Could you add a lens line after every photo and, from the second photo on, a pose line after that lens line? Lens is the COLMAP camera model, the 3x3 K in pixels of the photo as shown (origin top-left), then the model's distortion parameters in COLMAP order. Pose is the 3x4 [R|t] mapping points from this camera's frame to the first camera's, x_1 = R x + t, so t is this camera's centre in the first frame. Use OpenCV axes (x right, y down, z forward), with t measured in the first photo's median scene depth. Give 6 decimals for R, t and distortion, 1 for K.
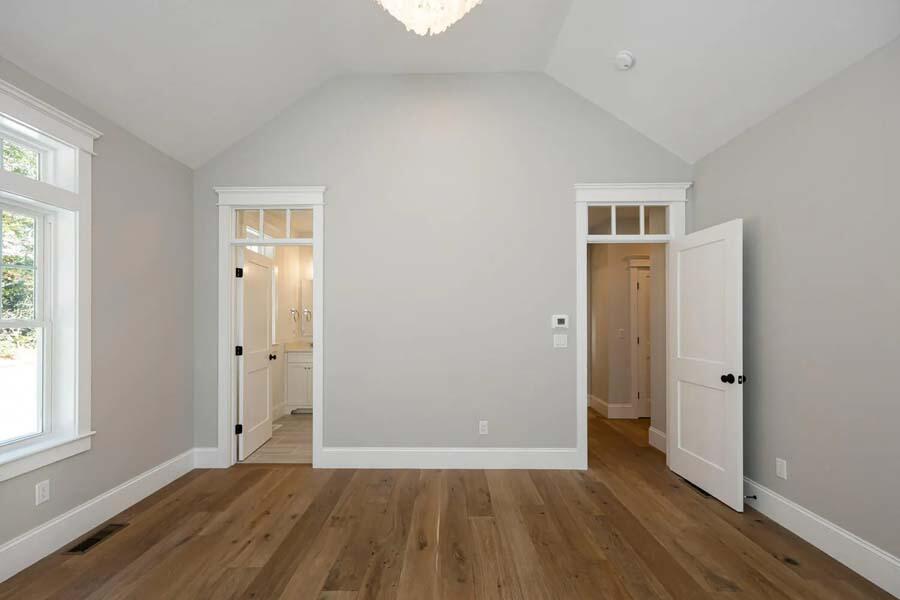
lens RADIAL K [[405.8, 0, 445.4], [0, 405.8, 305.5], [0, 0, 1]] dist [0.000685, 0.000031]
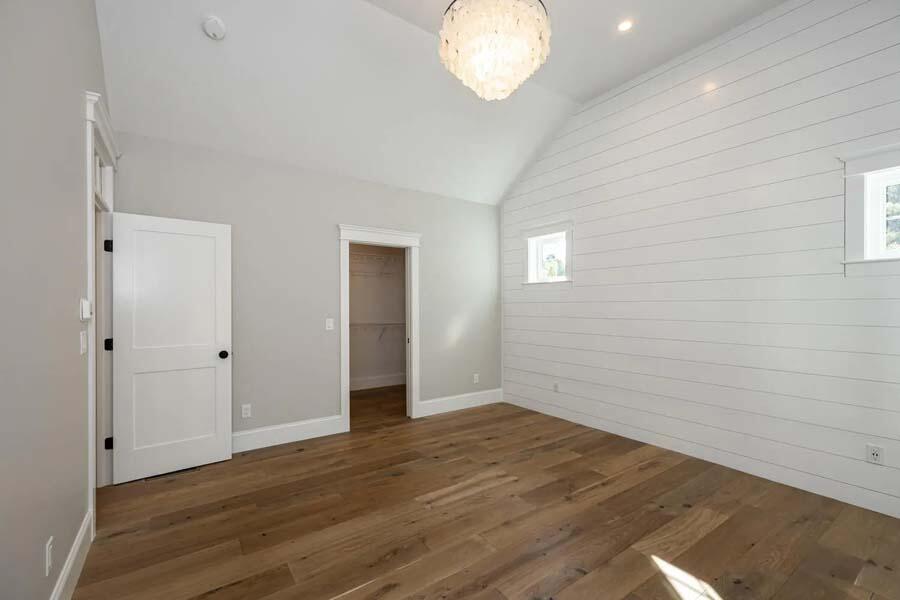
lens RADIAL K [[393.2, 0, 438.9], [0, 393.2, 306.0], [0, 0, 1]] dist [0.002175, 0.000133]
pose [[-0.576281, 0.000968, 0.817251, -0.692191], [-0.020985, 0.999652, -0.015981, 0.046949], [-0.816982, -0.026359, -0.576060, 1.290035]]
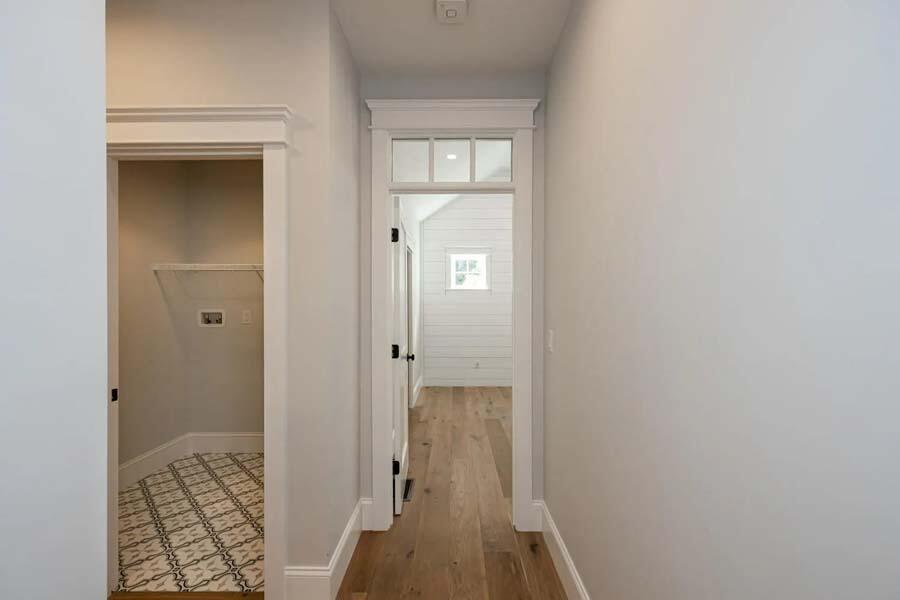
lens RADIAL K [[405.8, 0, 445.4], [0, 405.8, 305.5], [0, 0, 1]] dist [0.000685, 0.000031]
pose [[-0.999958, 0.002465, 0.008878, 0.651031], [0.002194, 0.999534, -0.030449, 0.078011], [-0.008948, -0.030428, -0.999497, 2.404899]]
